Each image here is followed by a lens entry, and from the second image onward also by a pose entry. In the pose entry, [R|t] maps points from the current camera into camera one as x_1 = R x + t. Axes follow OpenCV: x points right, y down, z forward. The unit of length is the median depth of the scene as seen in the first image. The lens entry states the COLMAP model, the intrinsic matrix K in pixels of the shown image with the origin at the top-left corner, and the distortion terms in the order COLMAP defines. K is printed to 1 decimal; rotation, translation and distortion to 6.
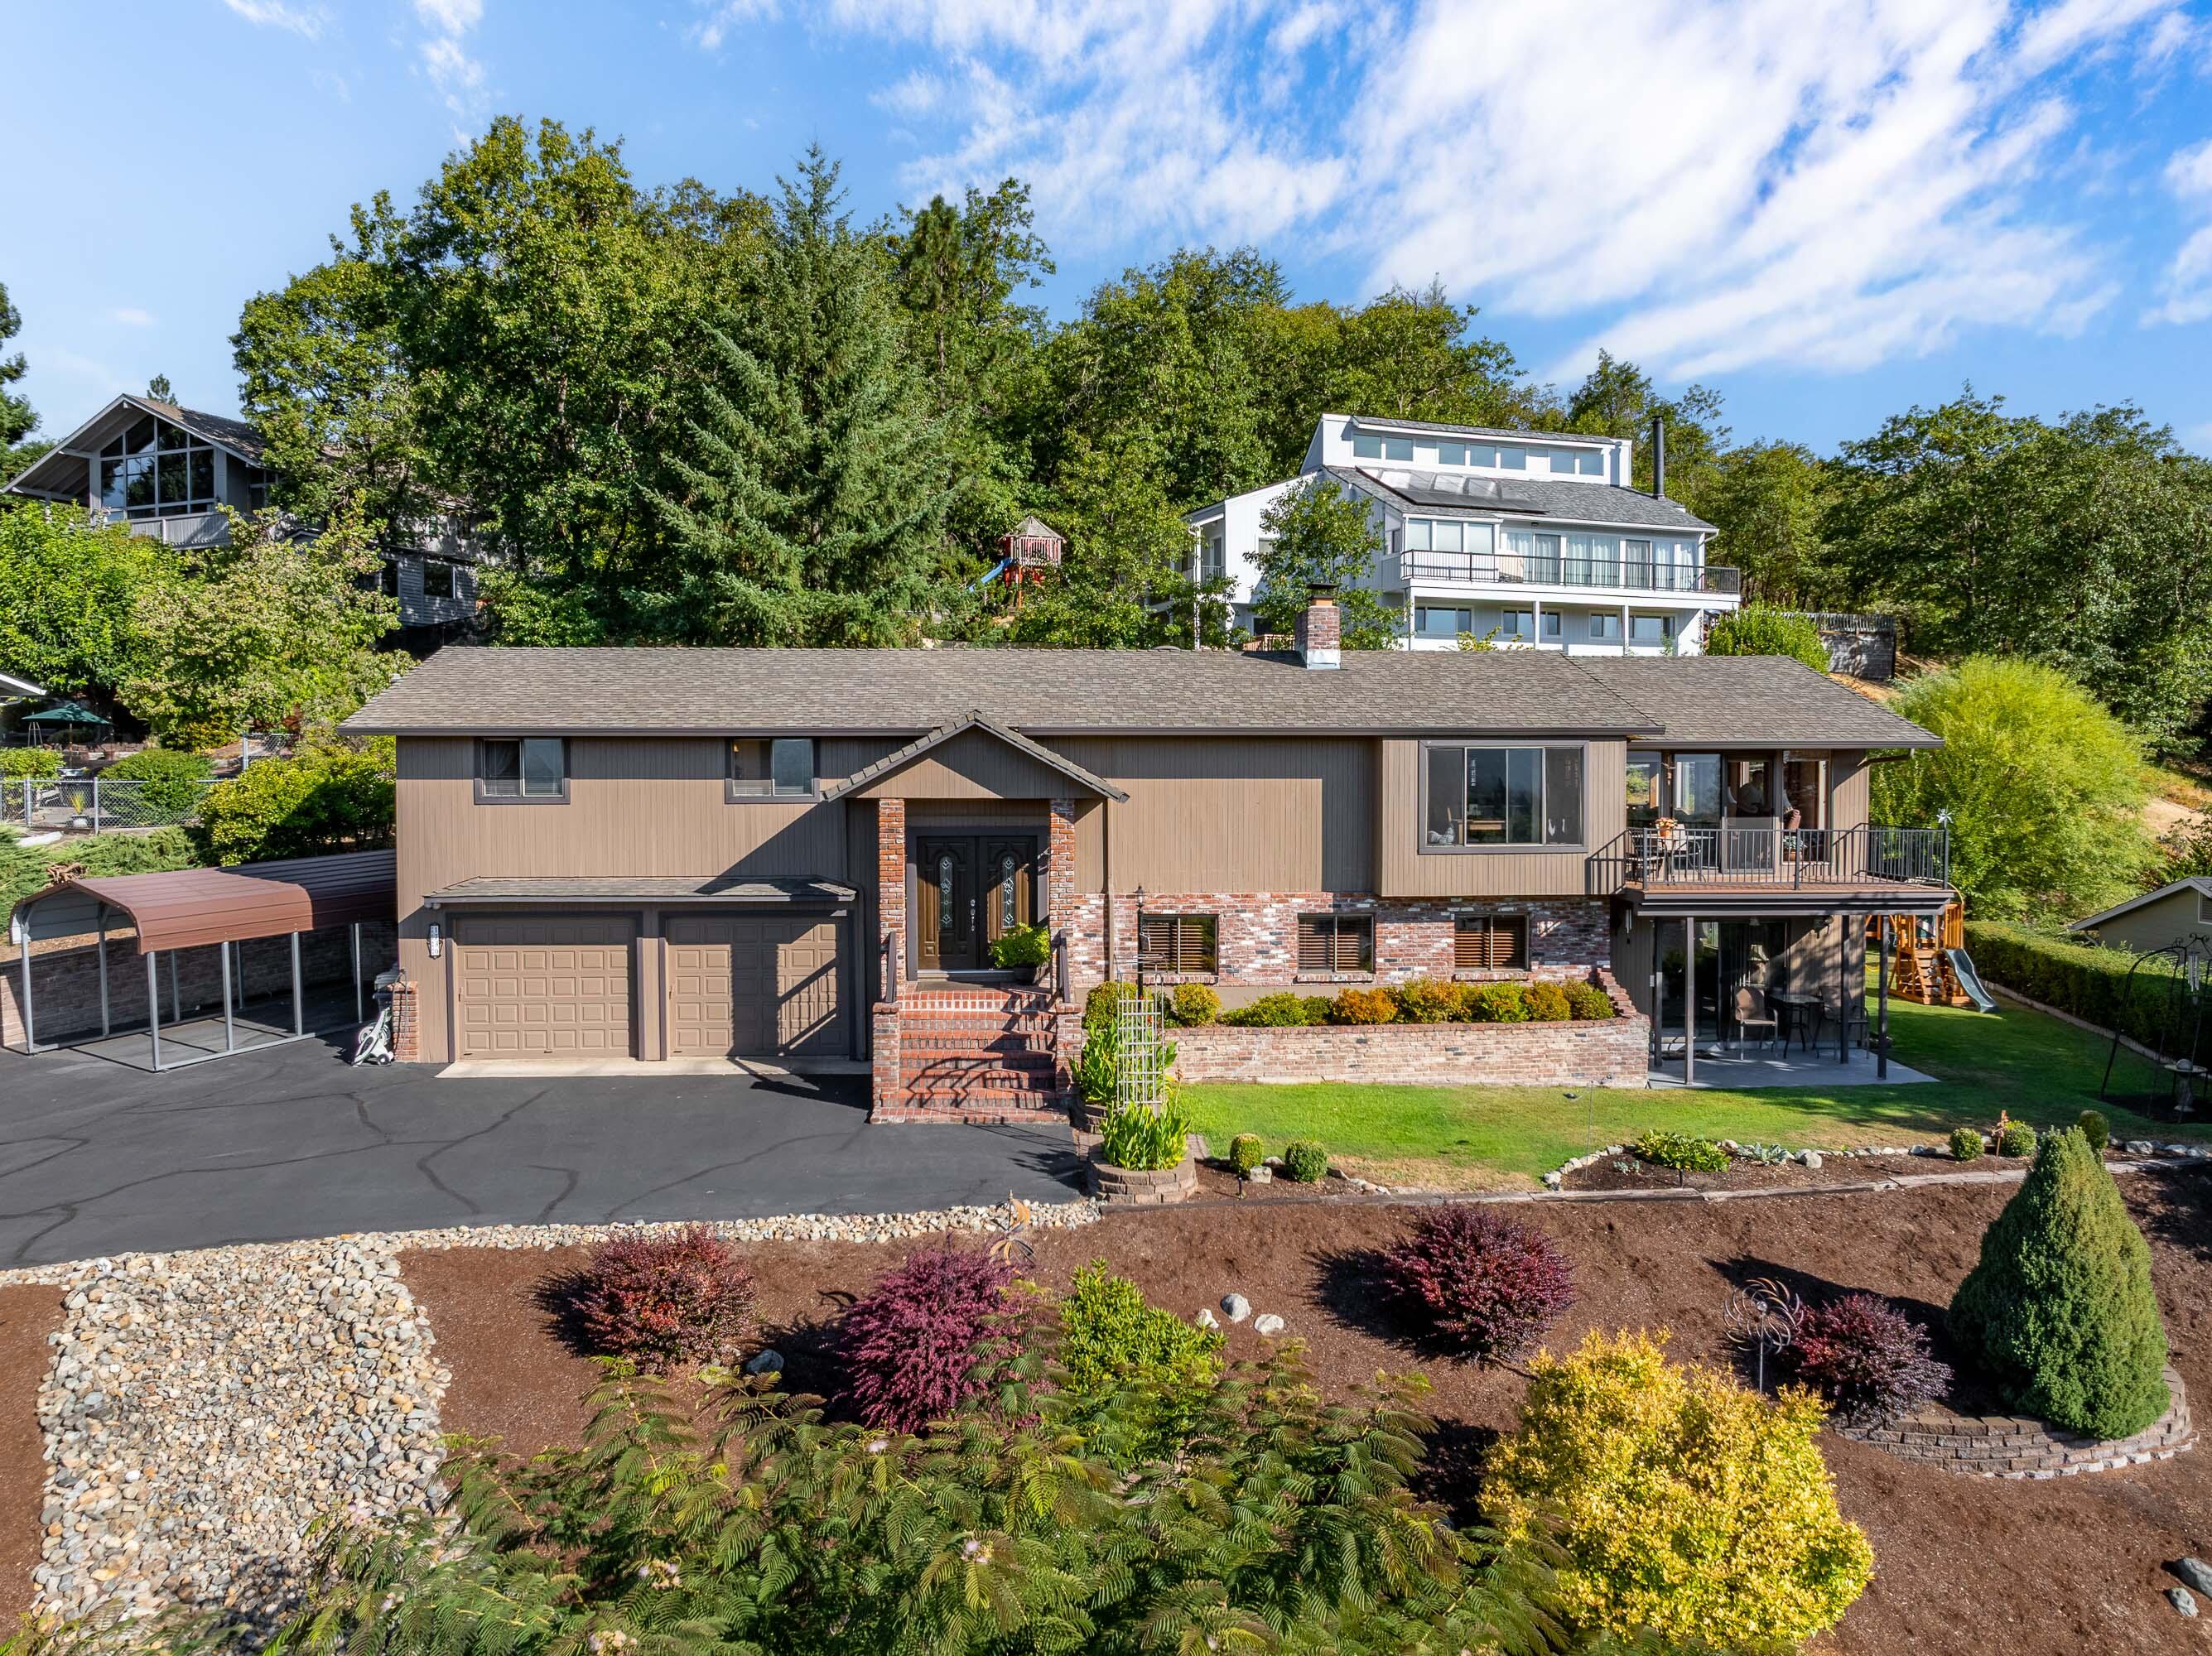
lens RADIAL K [[1555.0, 0, 1100.2], [0, 1555.0, 819.7], [0, 0, 1]] dist [-0.051963, 0.008832]
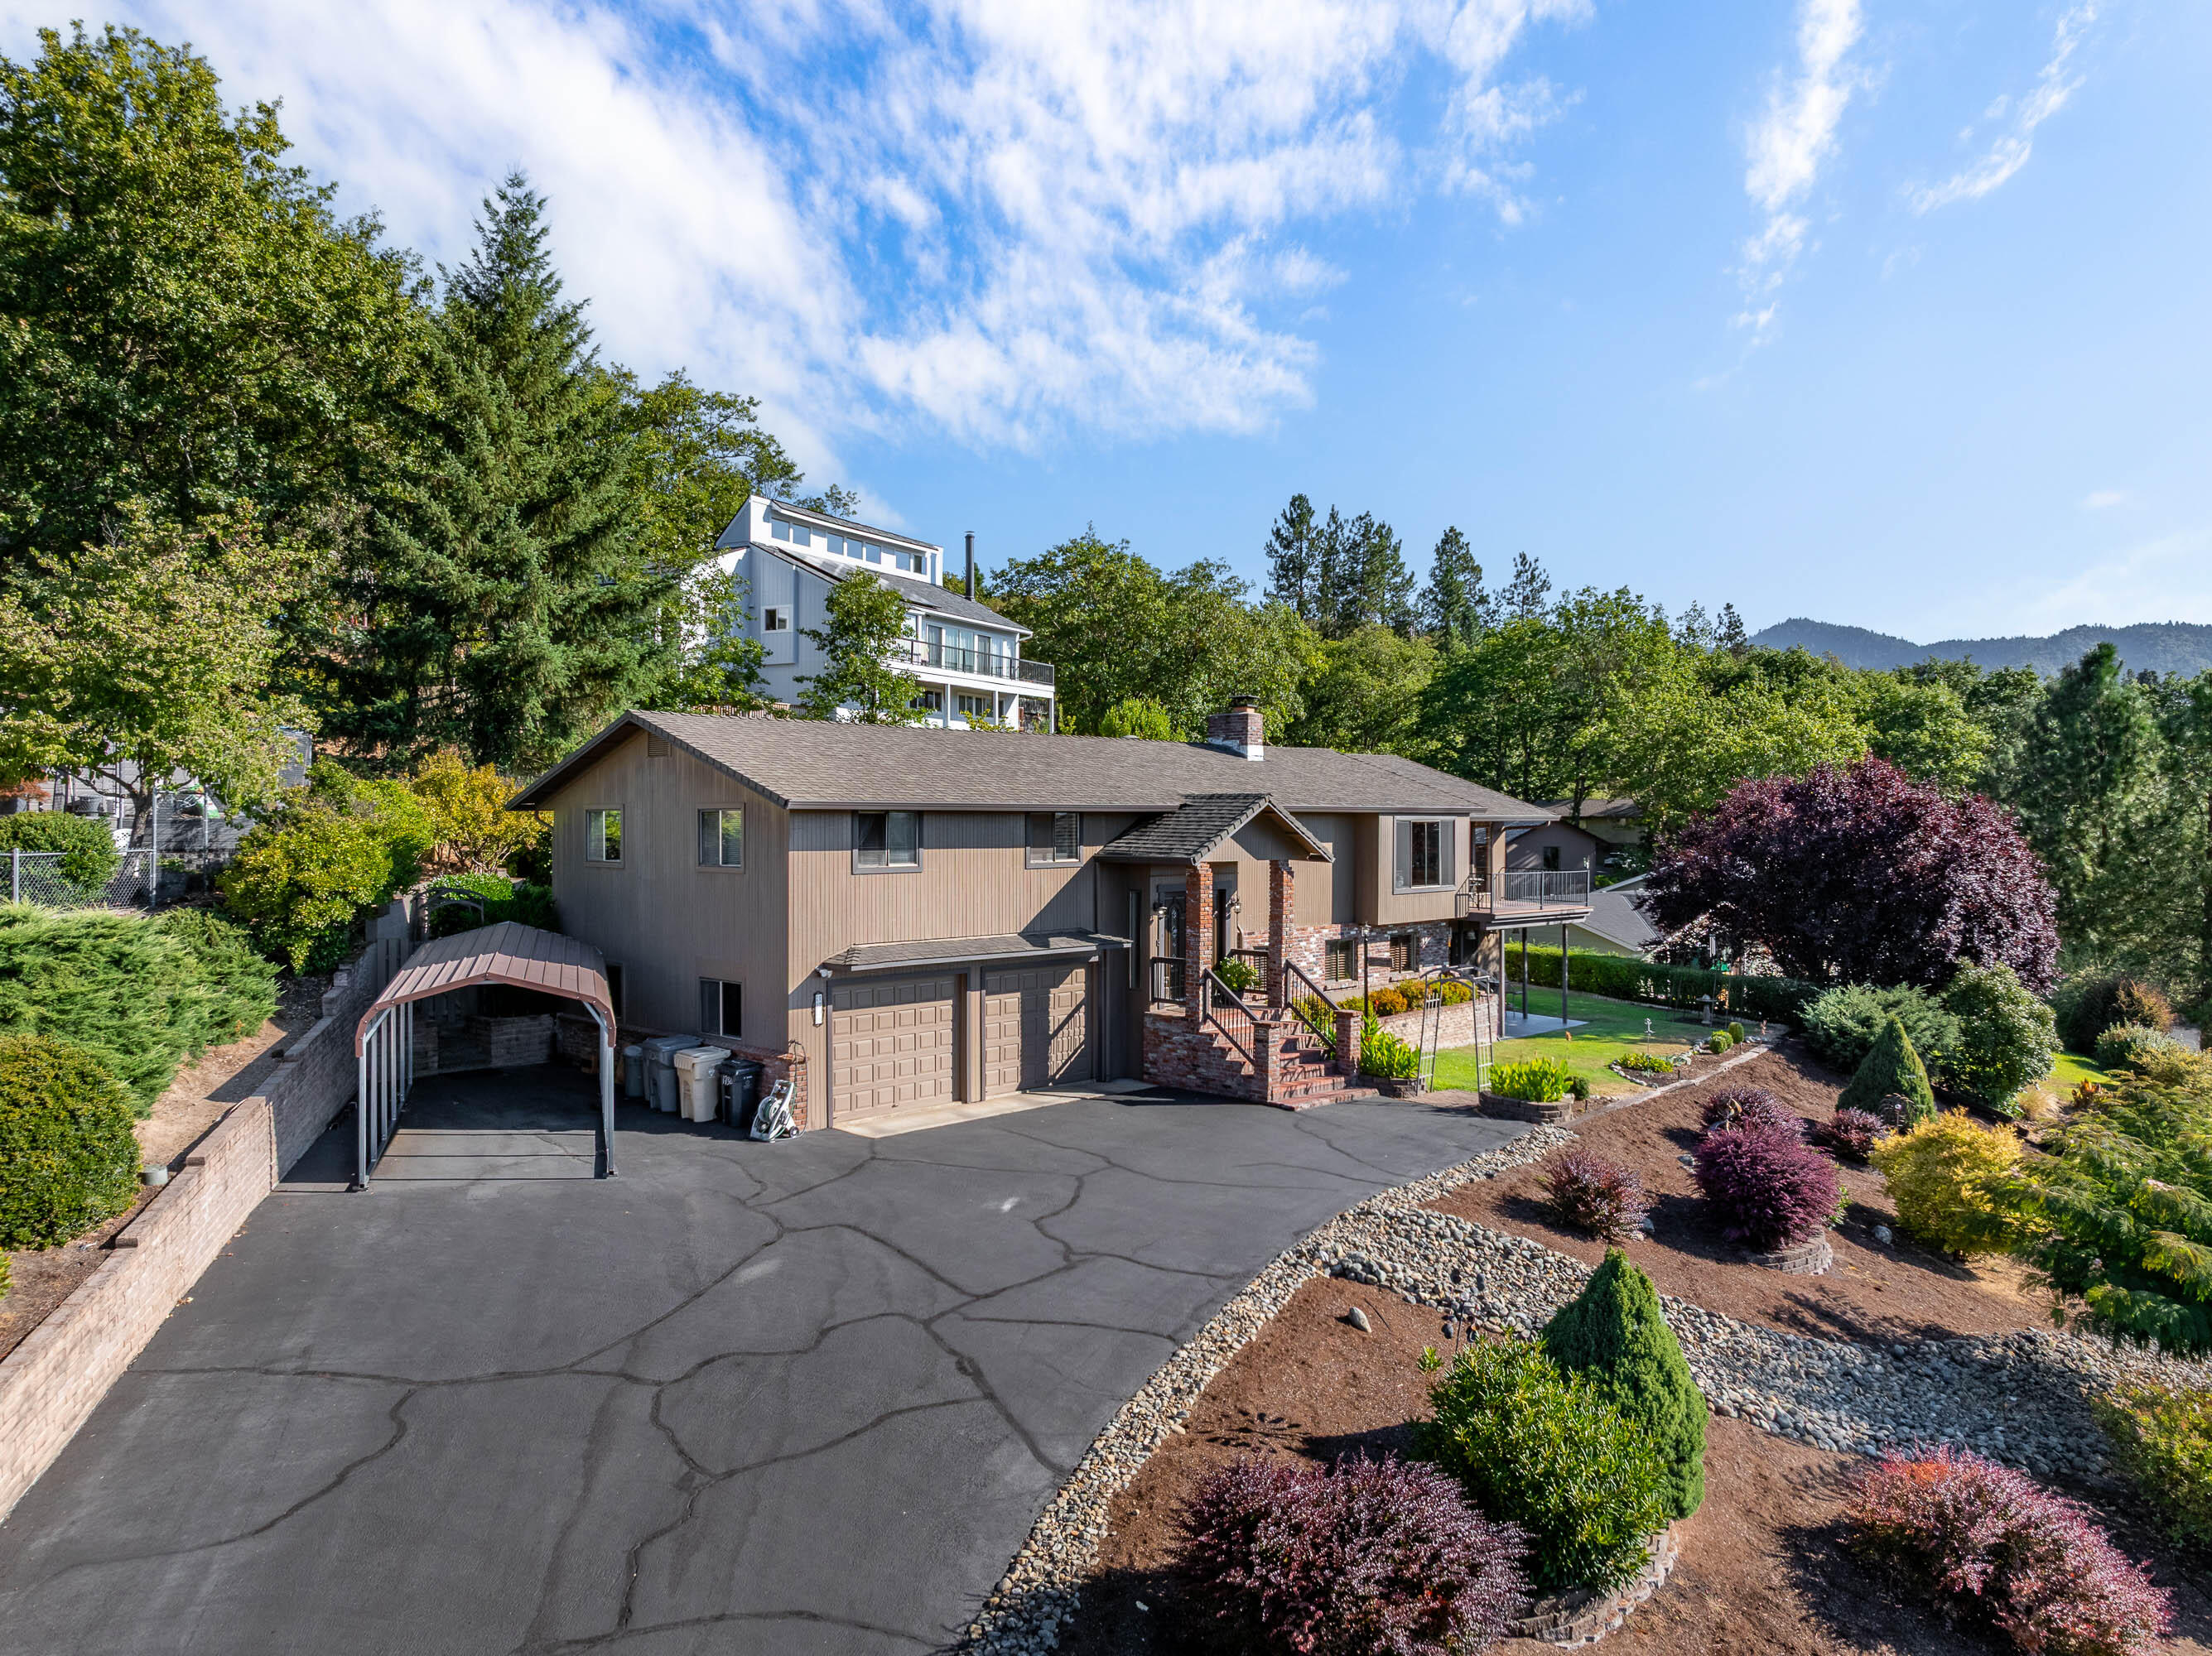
lens RADIAL K [[1555.0, 0, 1094.7], [0, 1555.0, 823.4], [0, 0, 1]] dist [-0.051963, 0.008832]
pose [[0.733696, 0.001880, 0.679475, -0.974604], [0.015010, 0.999707, -0.018974, -0.021616], [-0.679312, 0.024120, 0.733453, 0.118344]]
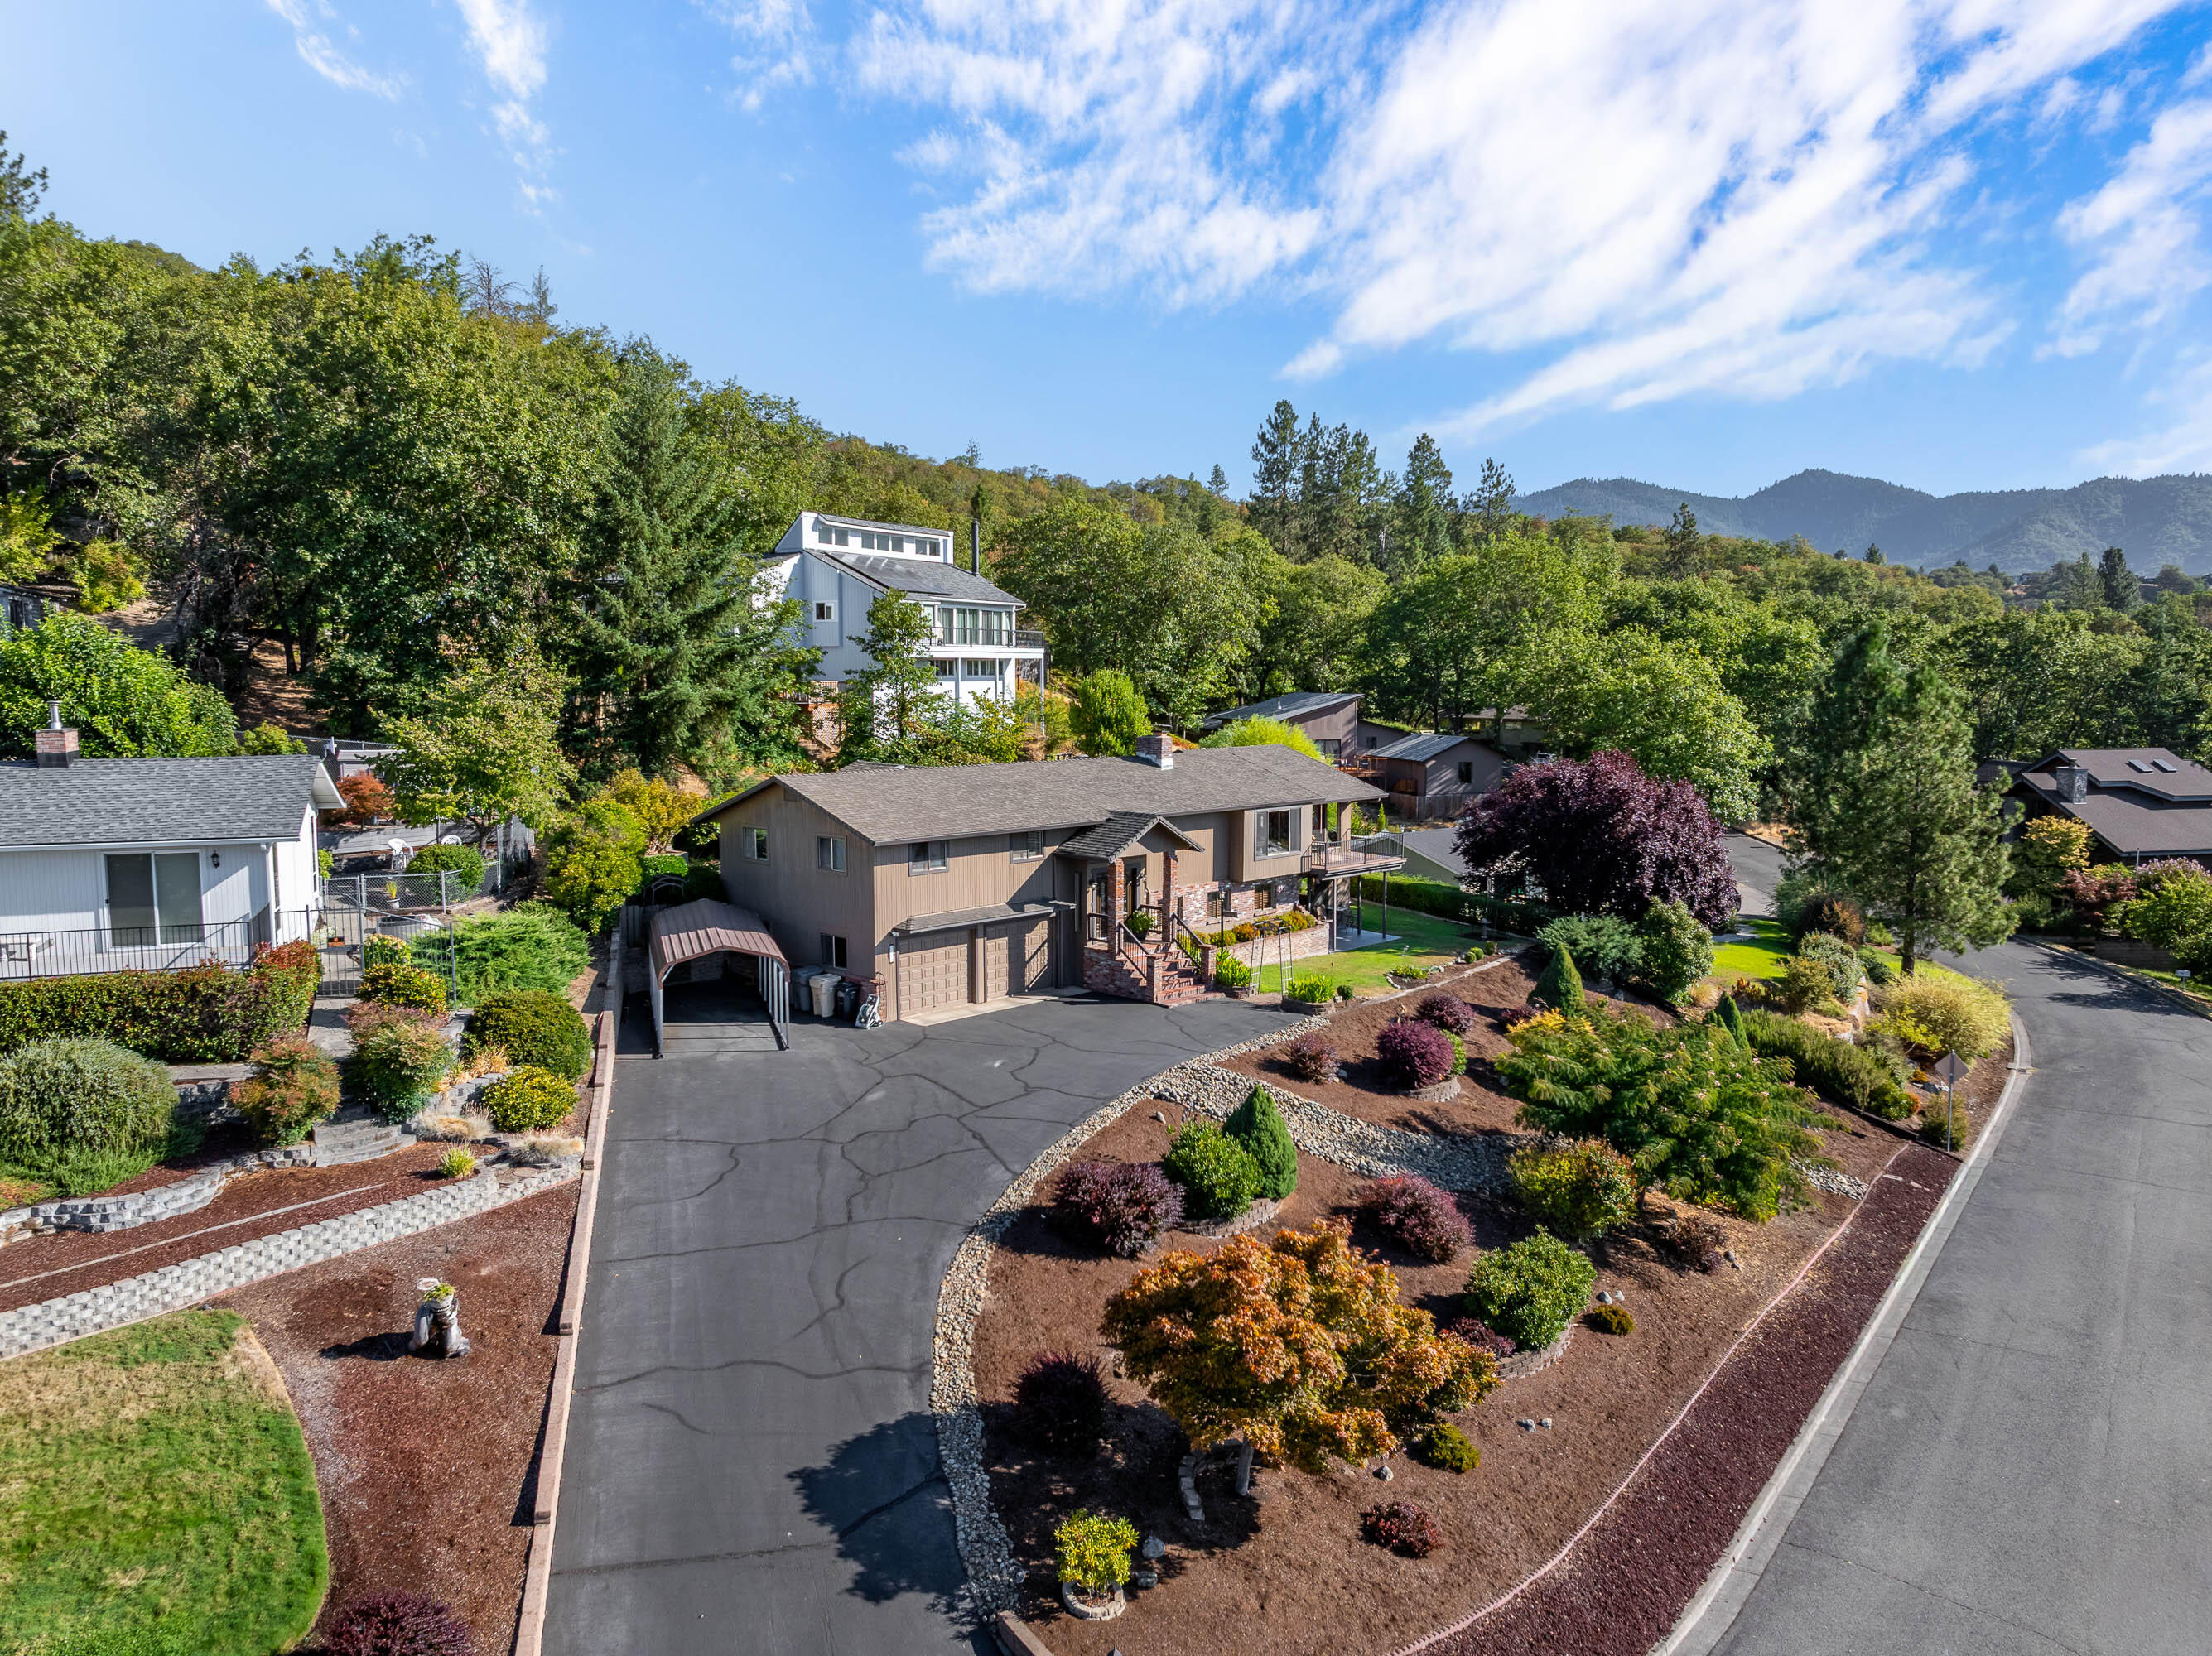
lens RADIAL K [[1555.0, 0, 1101.9], [0, 1555.0, 827.7], [0, 0, 1]] dist [-0.051963, 0.008832]
pose [[0.734269, -0.065000, 0.675739, -1.433663], [0.016434, 0.996816, 0.078027, -0.200279], [-0.678659, -0.046188, 0.732999, -0.474157]]
